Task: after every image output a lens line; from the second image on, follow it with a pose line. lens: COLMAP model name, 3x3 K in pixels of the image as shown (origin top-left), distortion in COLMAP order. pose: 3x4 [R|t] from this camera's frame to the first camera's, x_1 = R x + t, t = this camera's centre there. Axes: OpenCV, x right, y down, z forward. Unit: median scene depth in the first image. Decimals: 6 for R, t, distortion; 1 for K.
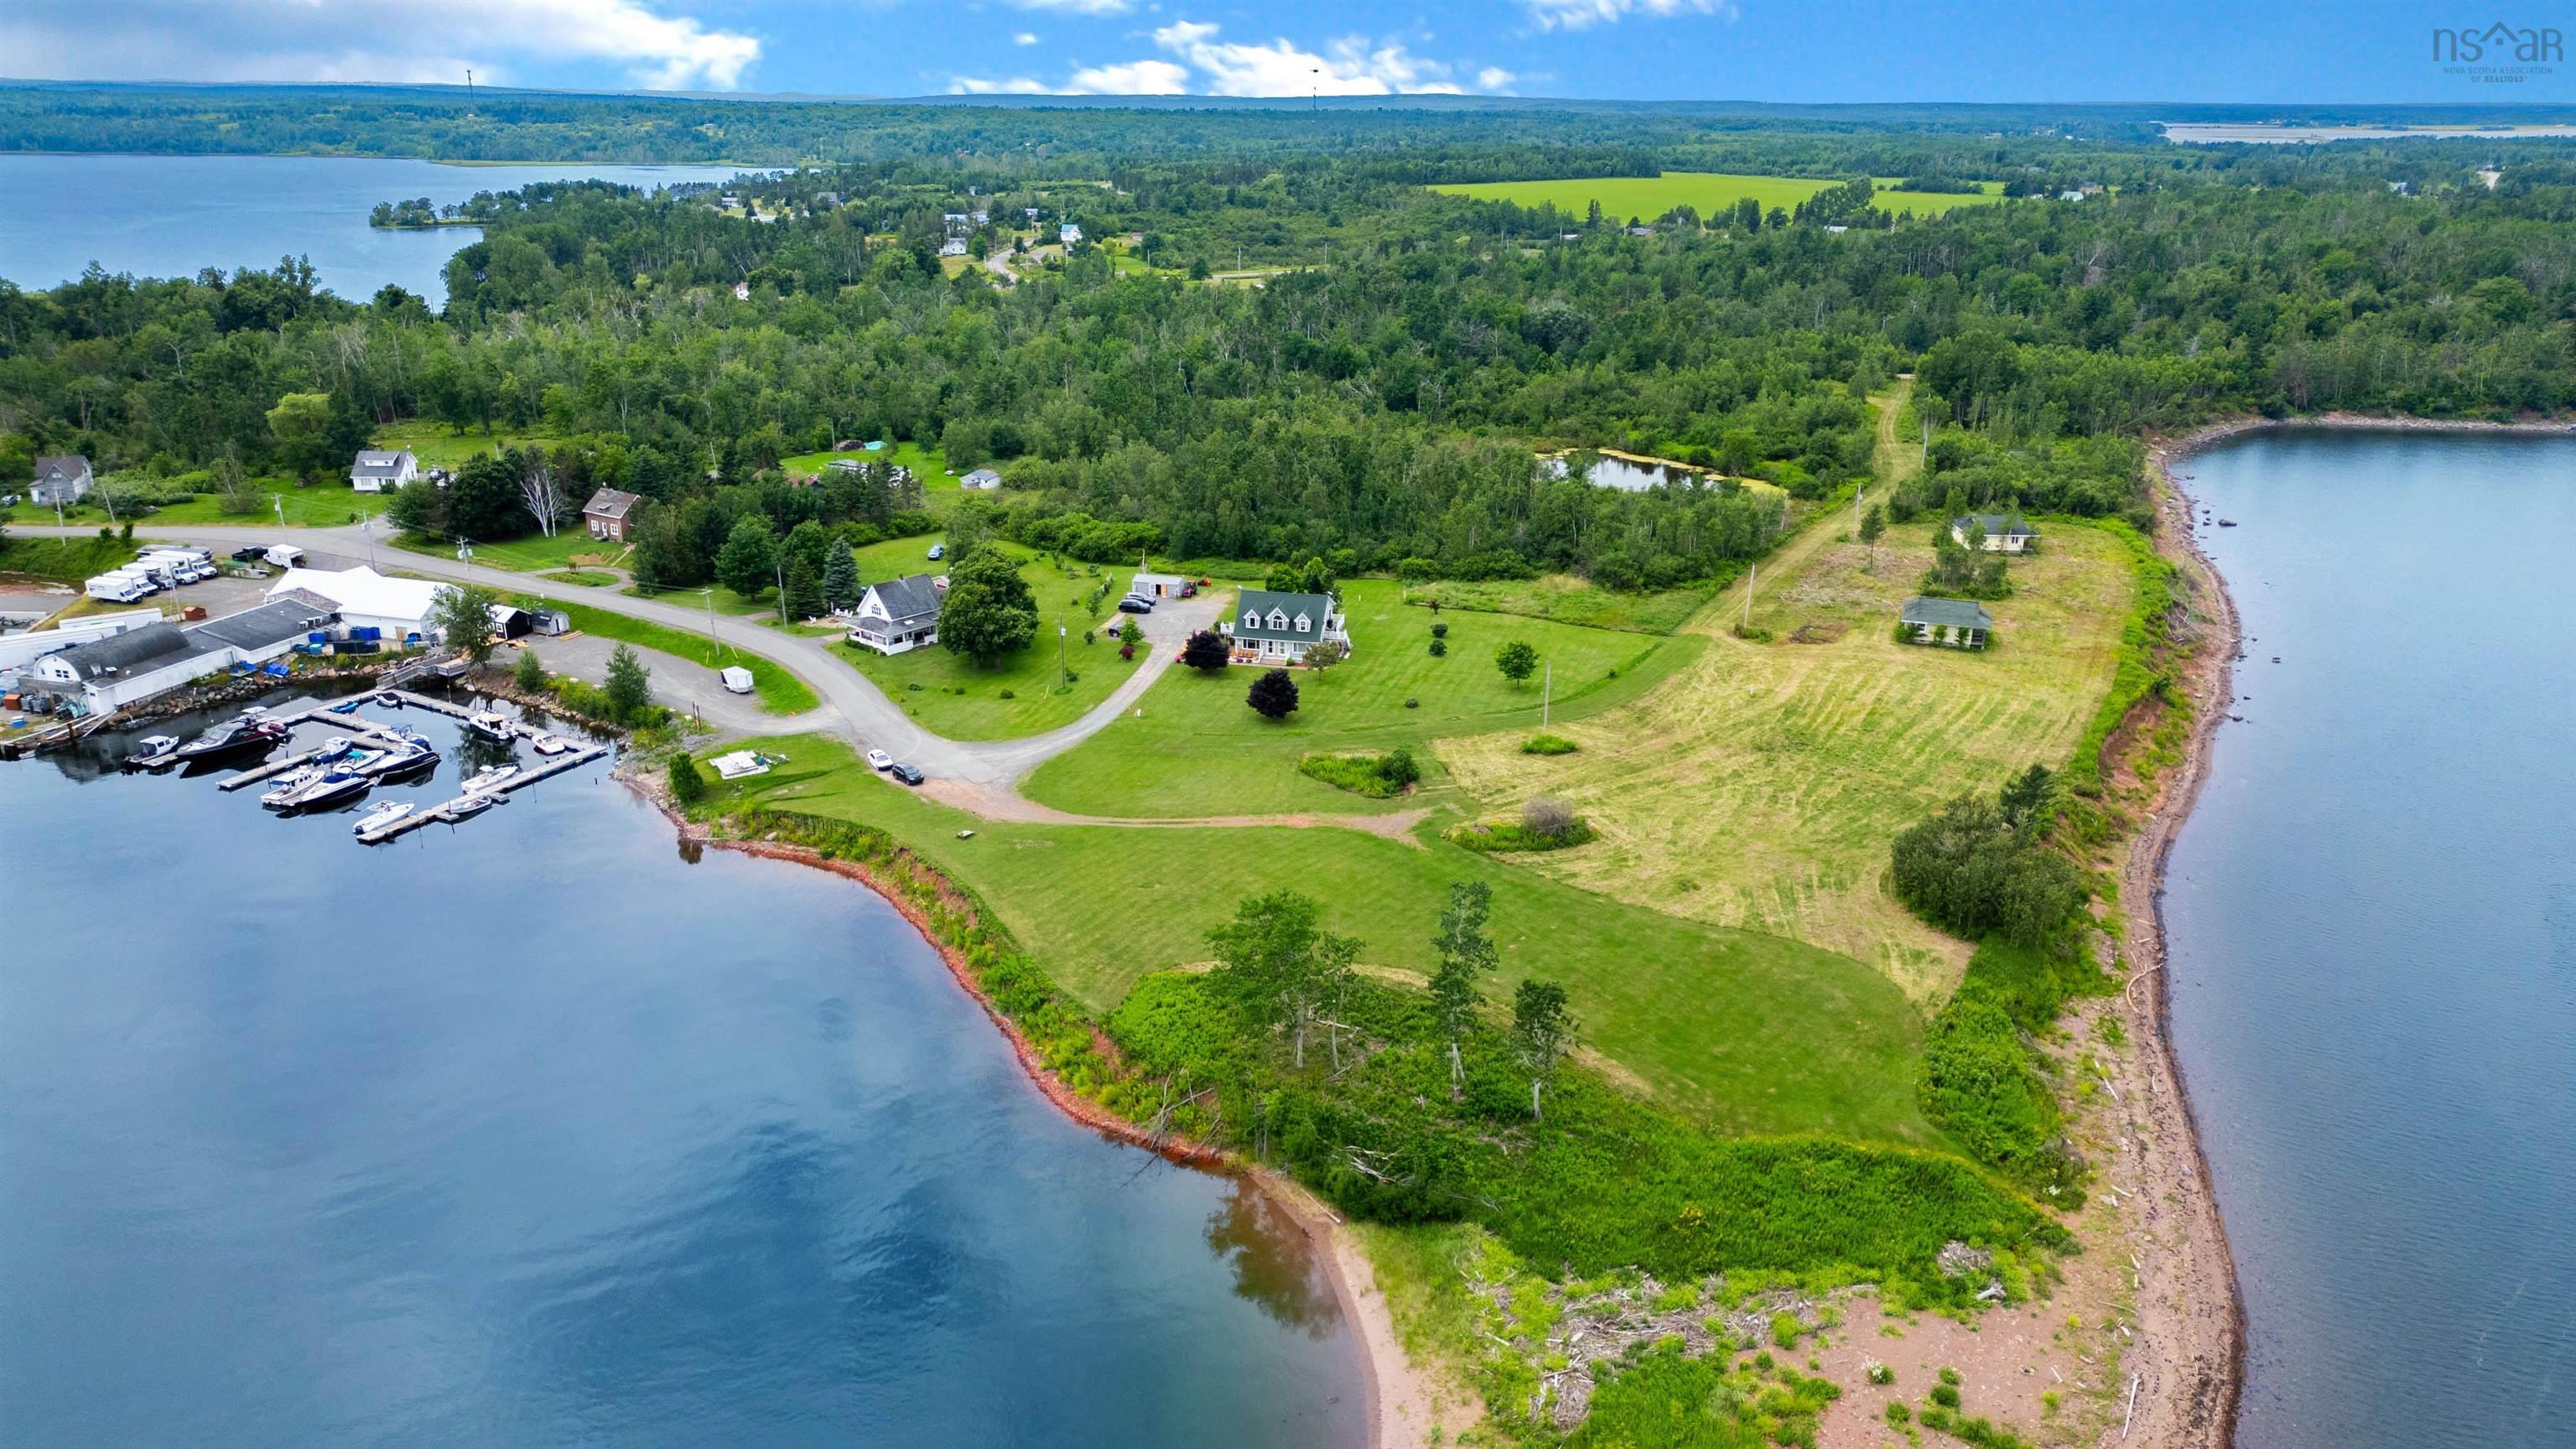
lens RADIAL K [[1831.8, 0, 1288.0], [0, 1831.8, 724.5], [0, 0, 1]] dist [0.031751, -0.042075]
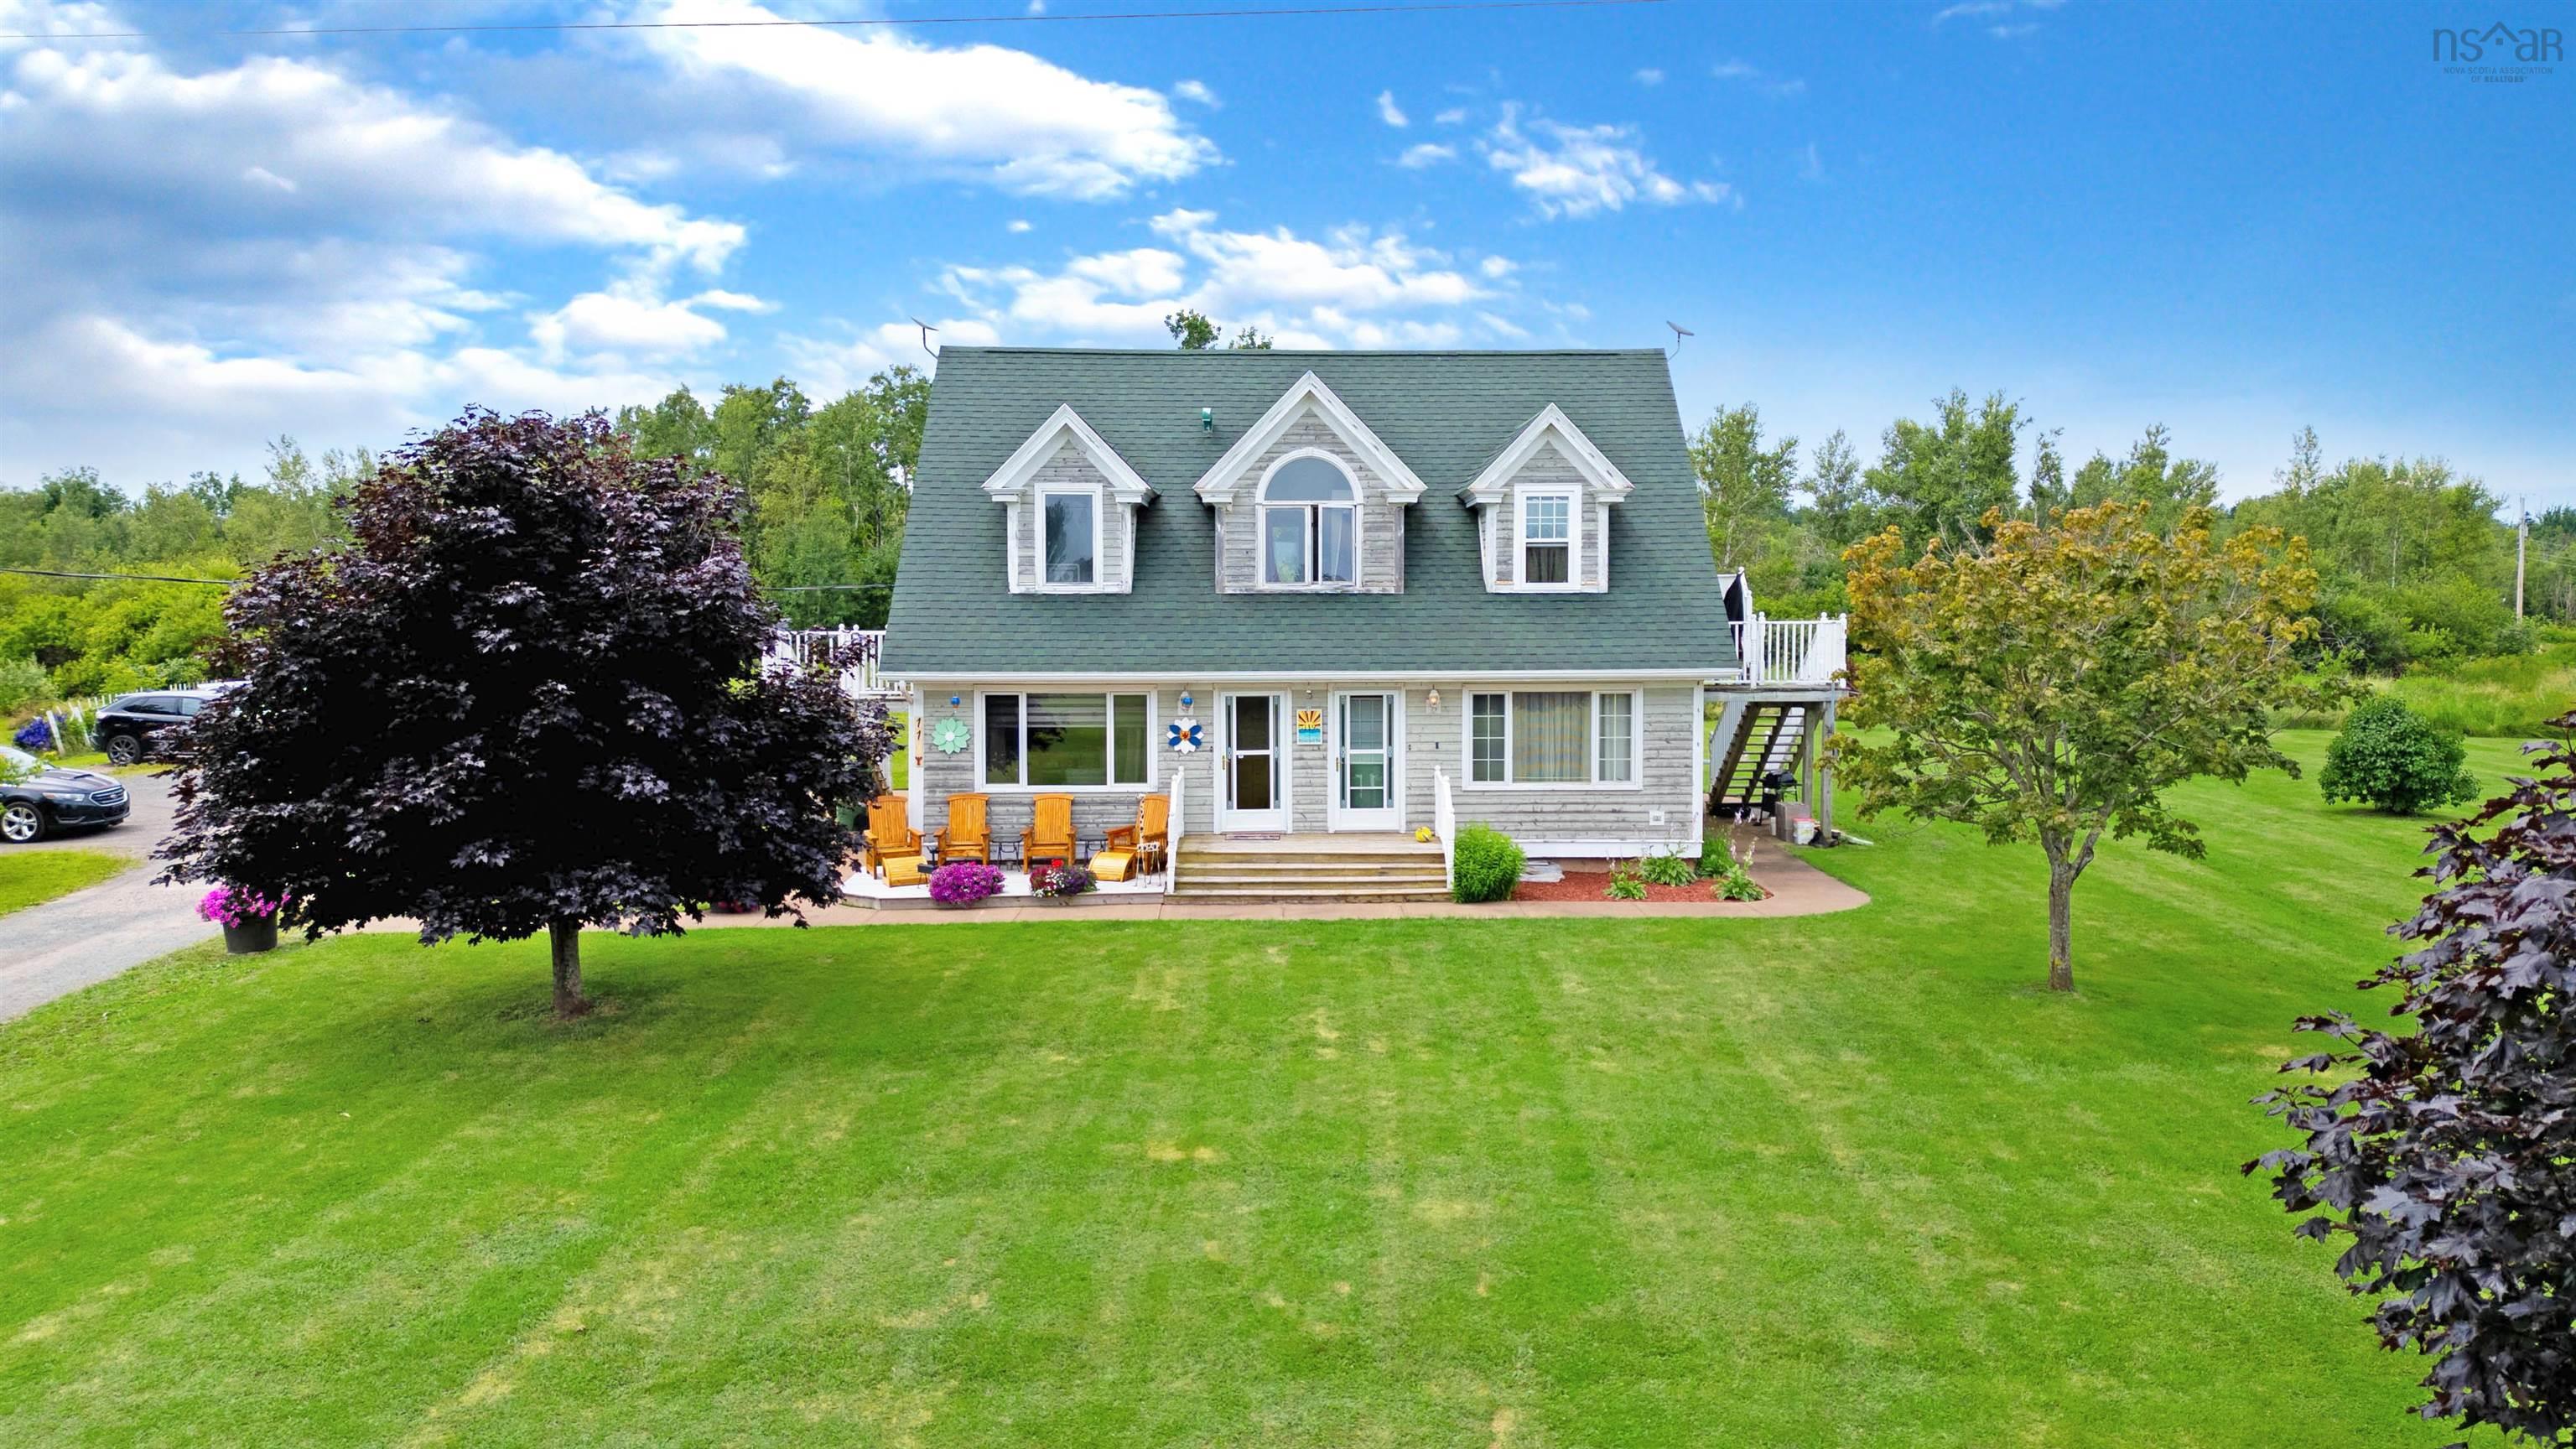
lens RADIAL K [[1833.0, 0, 1288.0], [0, 1833.0, 724.5], [0, 0, 1]] dist [0.046515, -0.000353]
pose [[0.964752, -0.015249, 0.262719, -0.029397], [0.084591, 0.963308, -0.254719, -0.013997], [-0.249195, 0.267964, 0.930643, 0.752490]]
